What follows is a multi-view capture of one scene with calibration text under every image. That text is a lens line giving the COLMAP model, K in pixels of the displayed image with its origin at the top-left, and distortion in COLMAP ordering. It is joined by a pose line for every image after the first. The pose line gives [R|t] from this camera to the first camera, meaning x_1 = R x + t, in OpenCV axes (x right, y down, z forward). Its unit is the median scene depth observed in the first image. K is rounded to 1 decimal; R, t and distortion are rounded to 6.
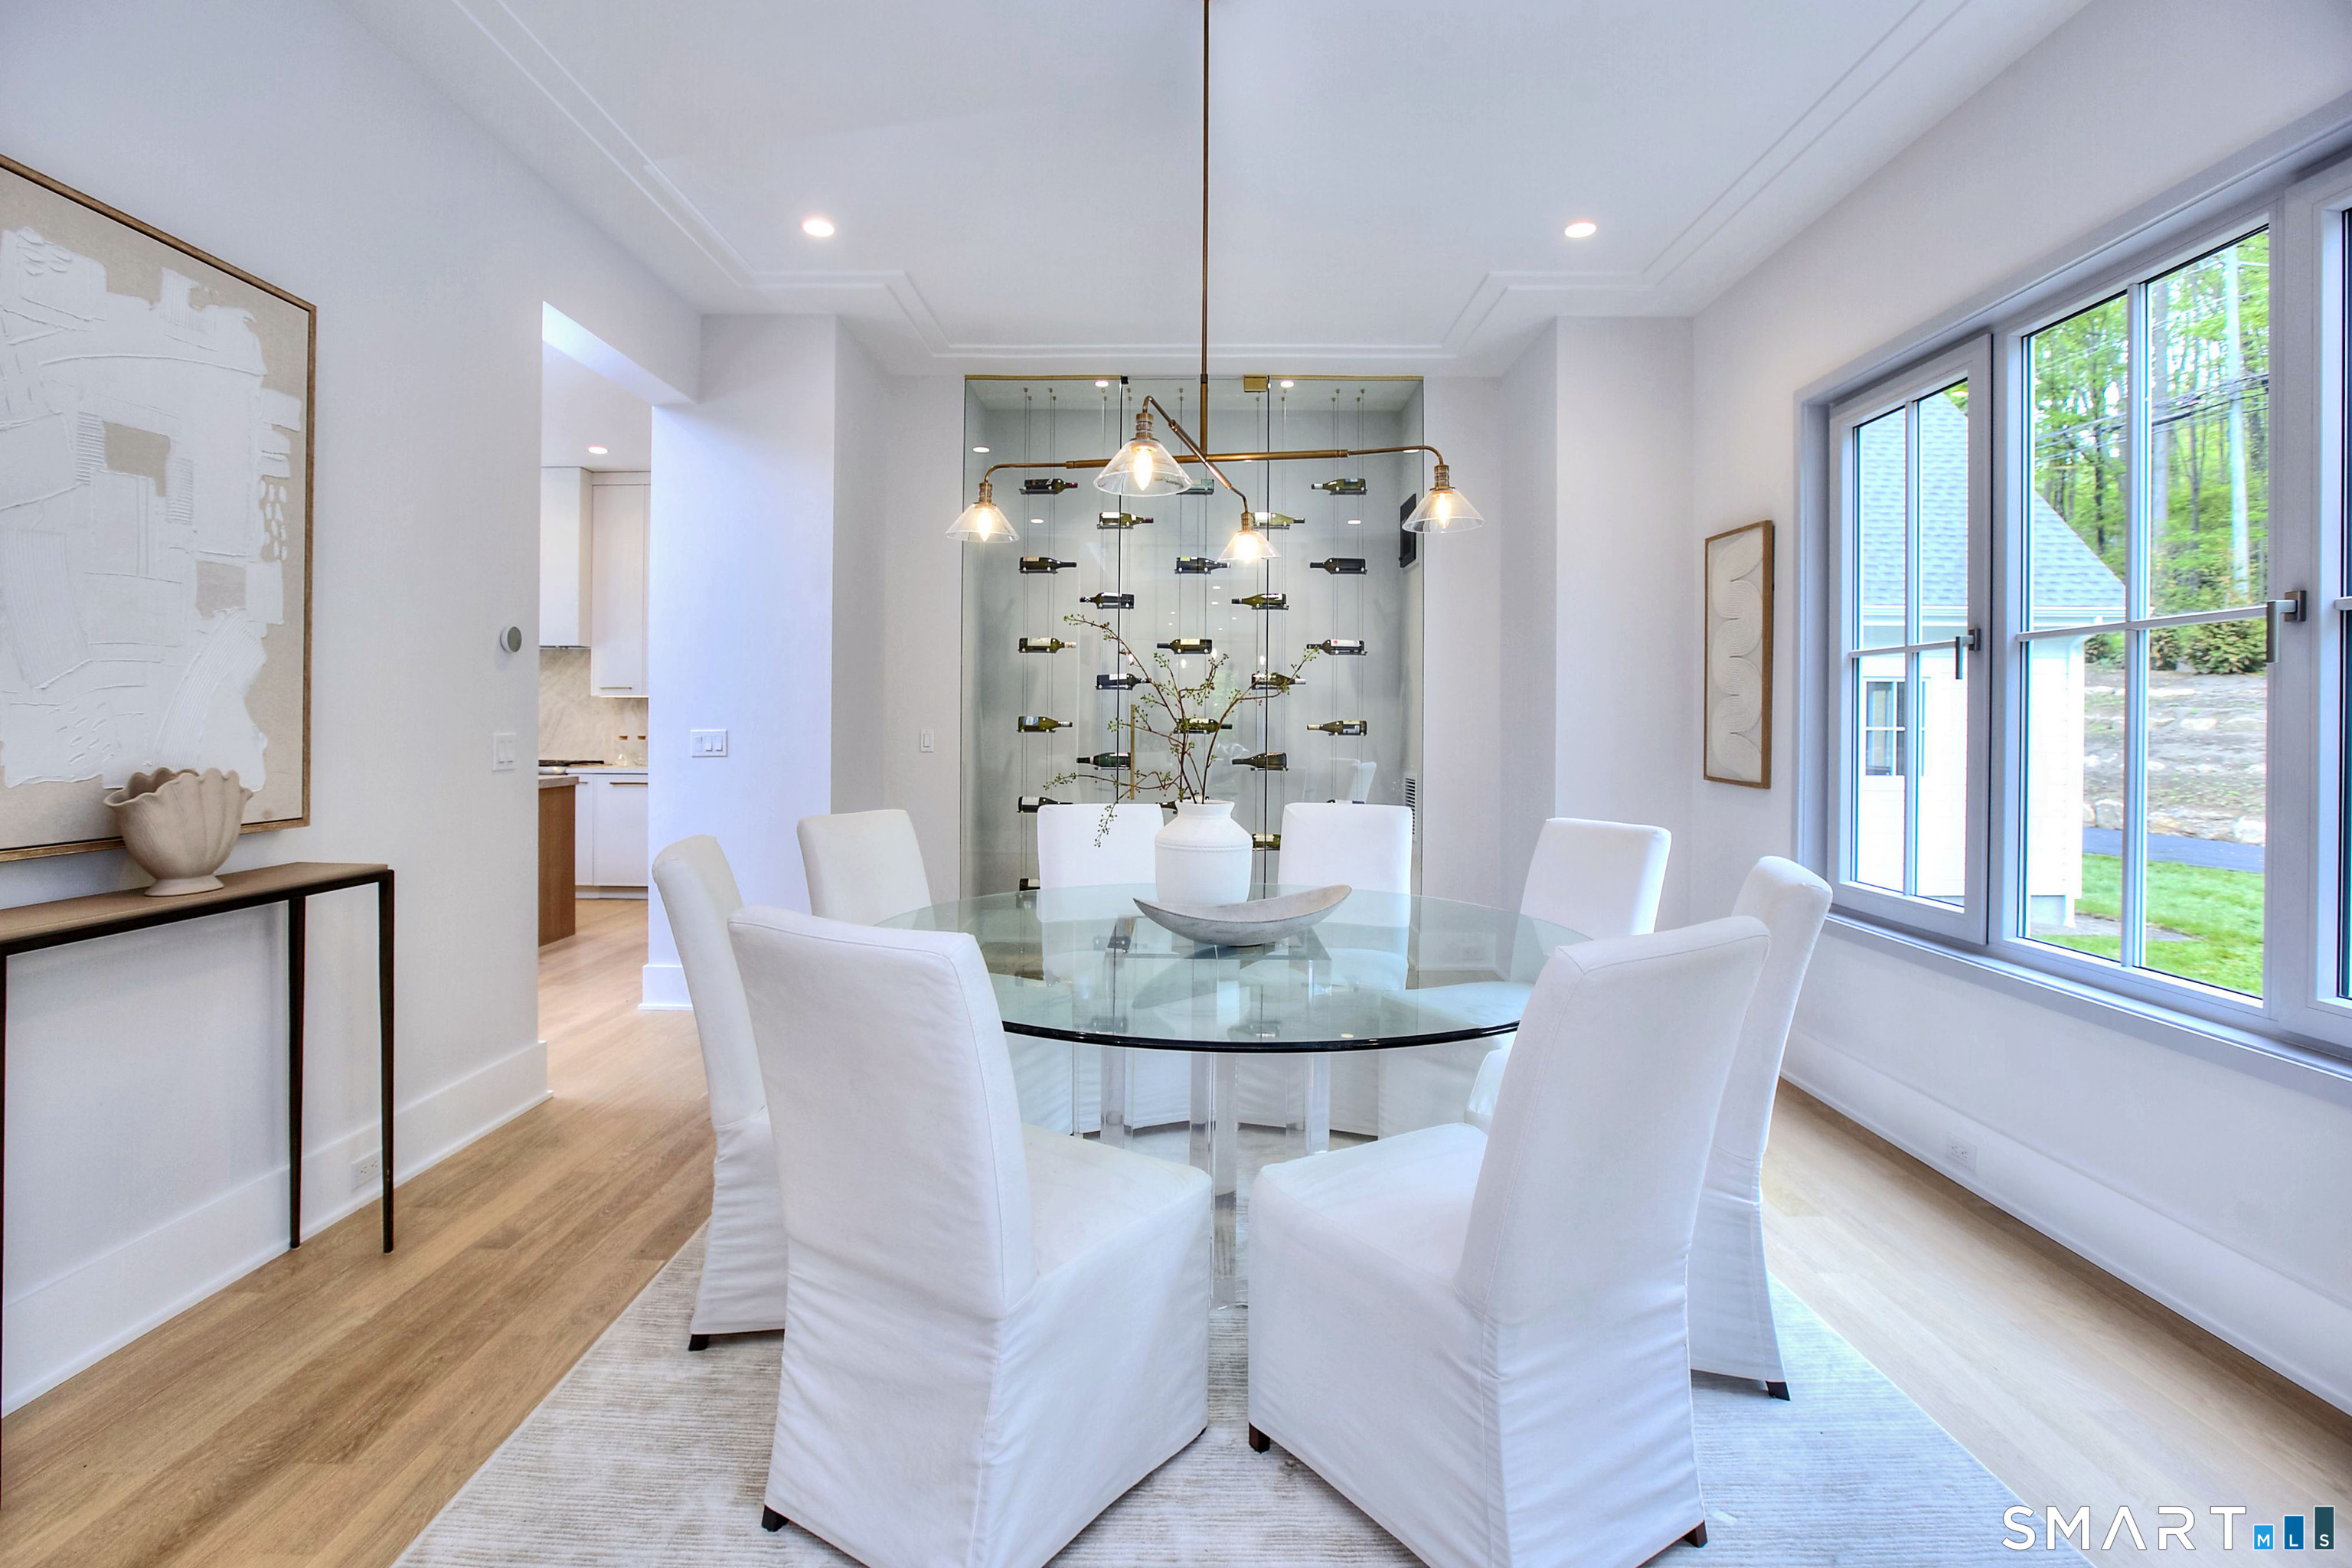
lens RADIAL K [[1131.7, 0, 1174.1], [0, 1131.7, 705.0], [0, 0, 1]] dist [-0.002239, -0.000107]
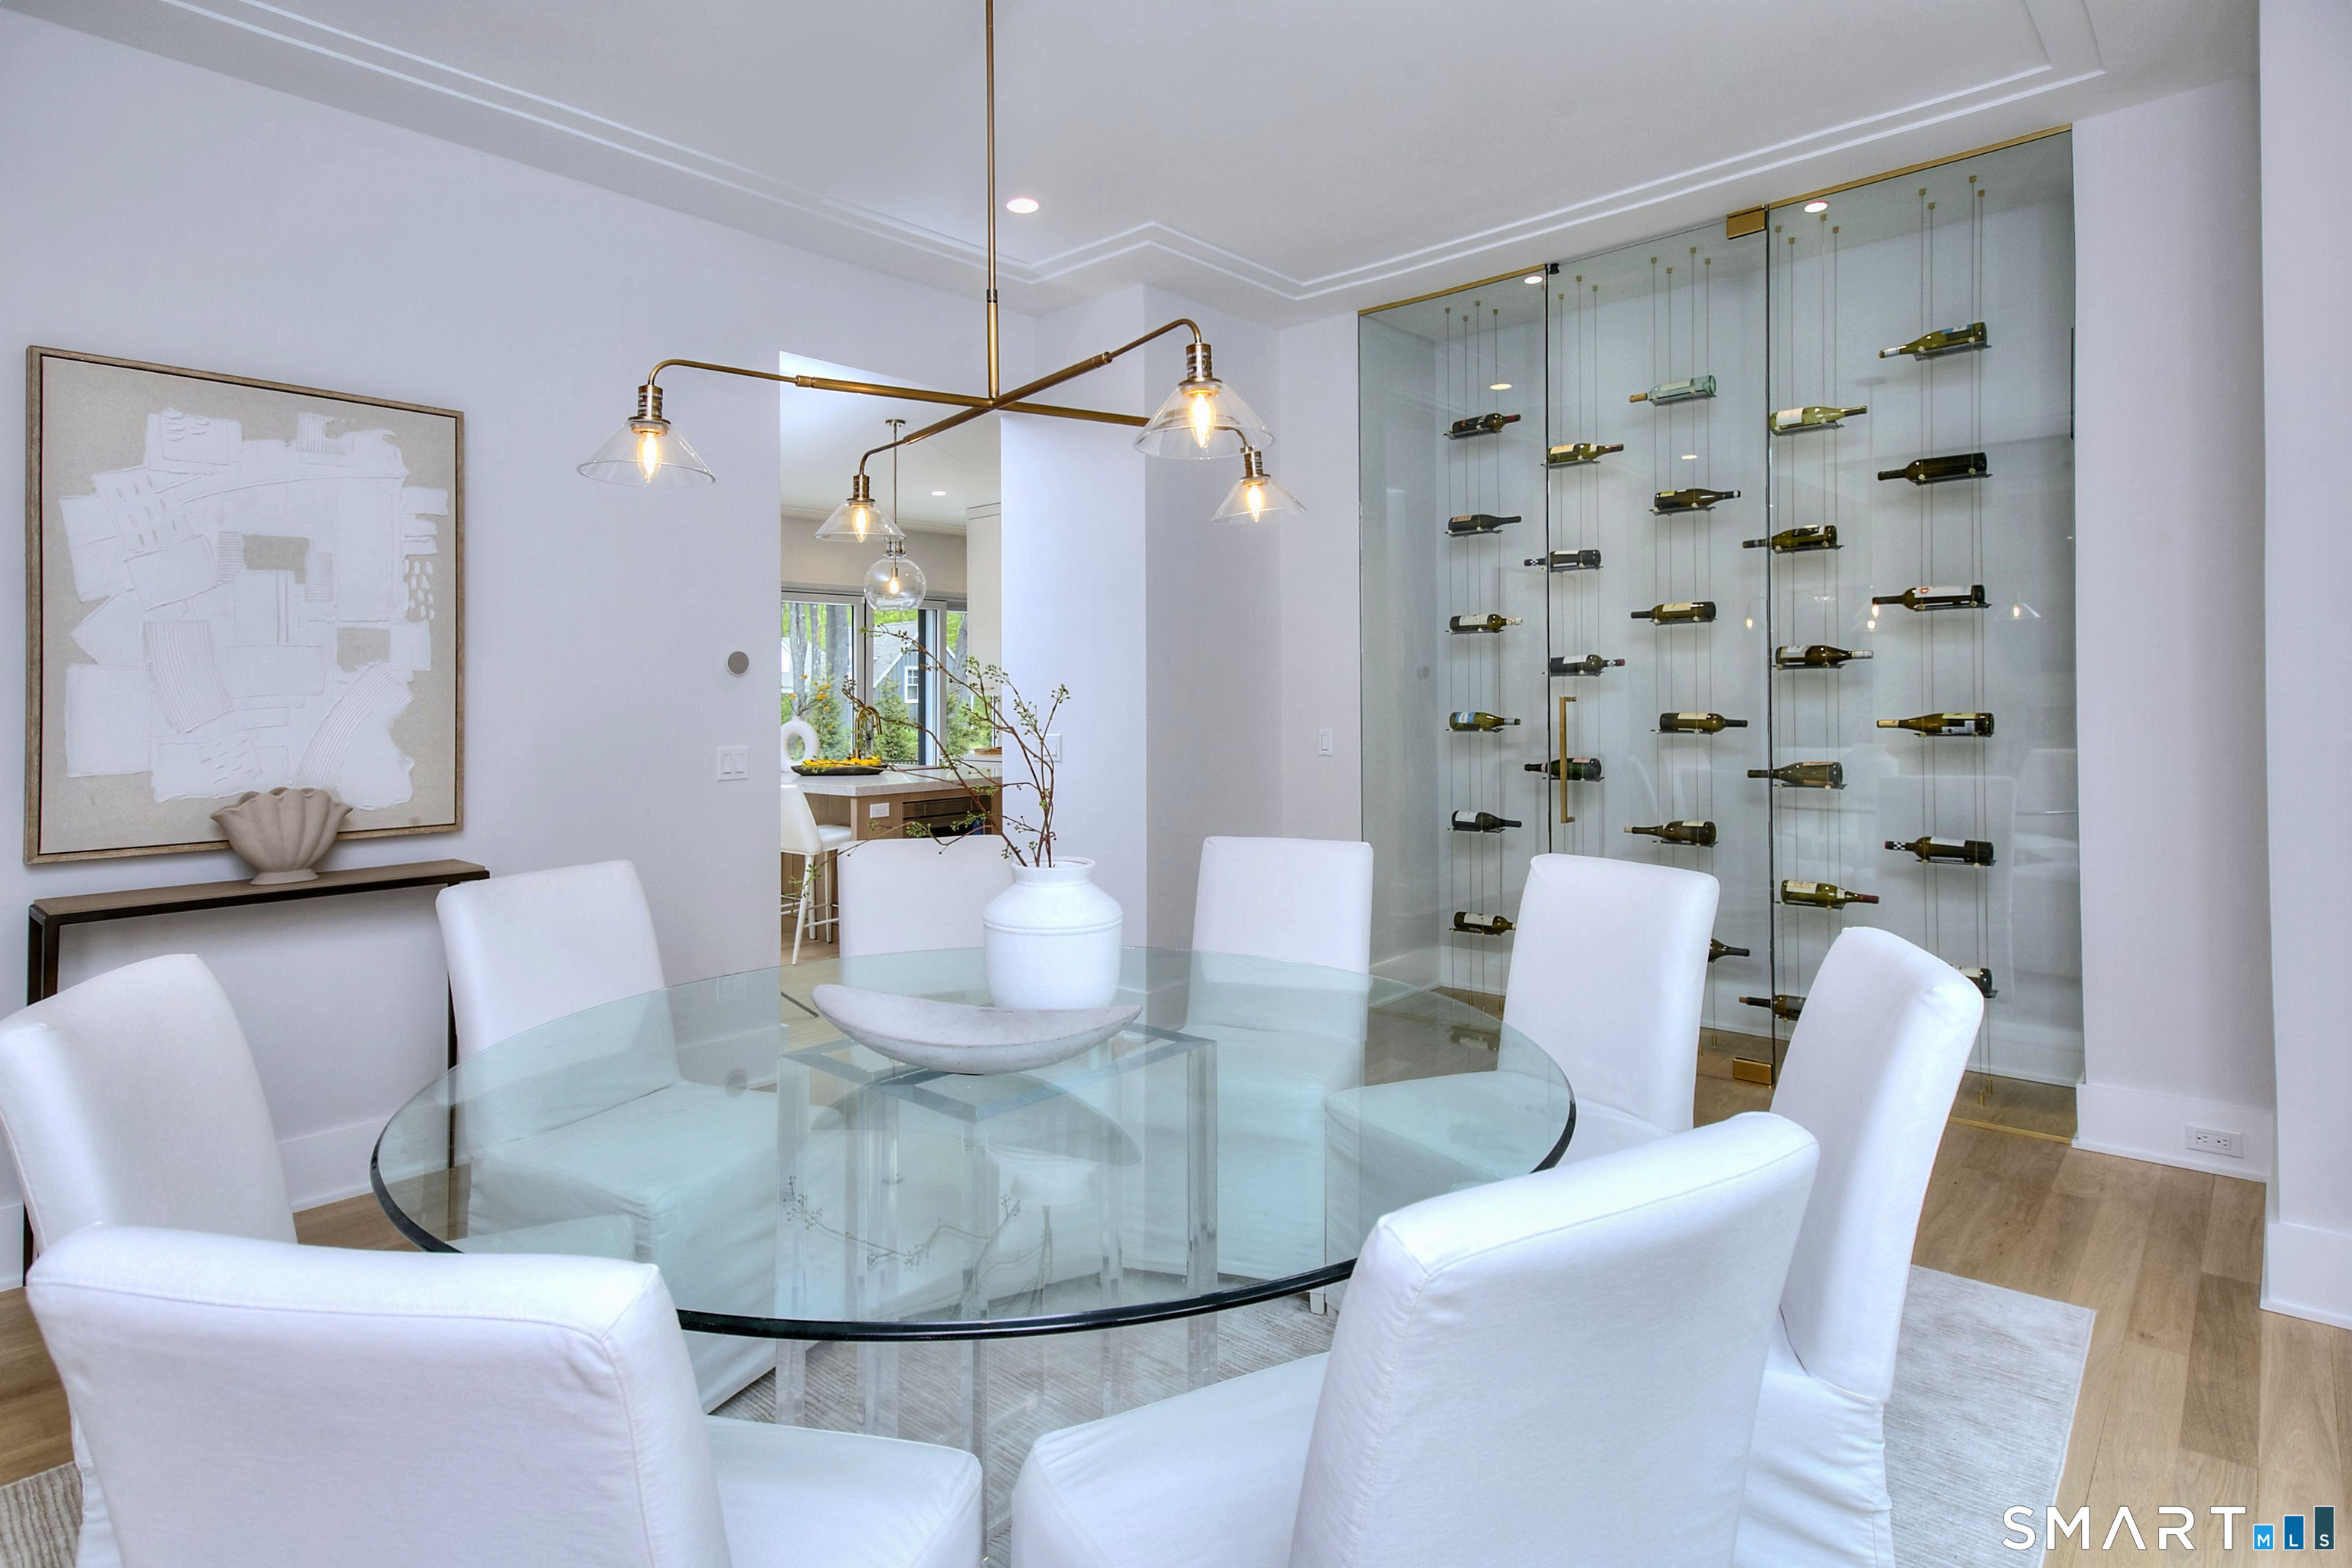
lens RADIAL K [[1196.8, 0, 1174.9], [0, 1196.8, 688.0], [0, 0, 1]] dist [0.004370, 0.000279]
pose [[0.743321, -0.022012, -0.668573, 0.725012], [0.026357, 0.999646, -0.003609, -0.025261], [0.668416, -0.014939, 0.743638, 0.558762]]
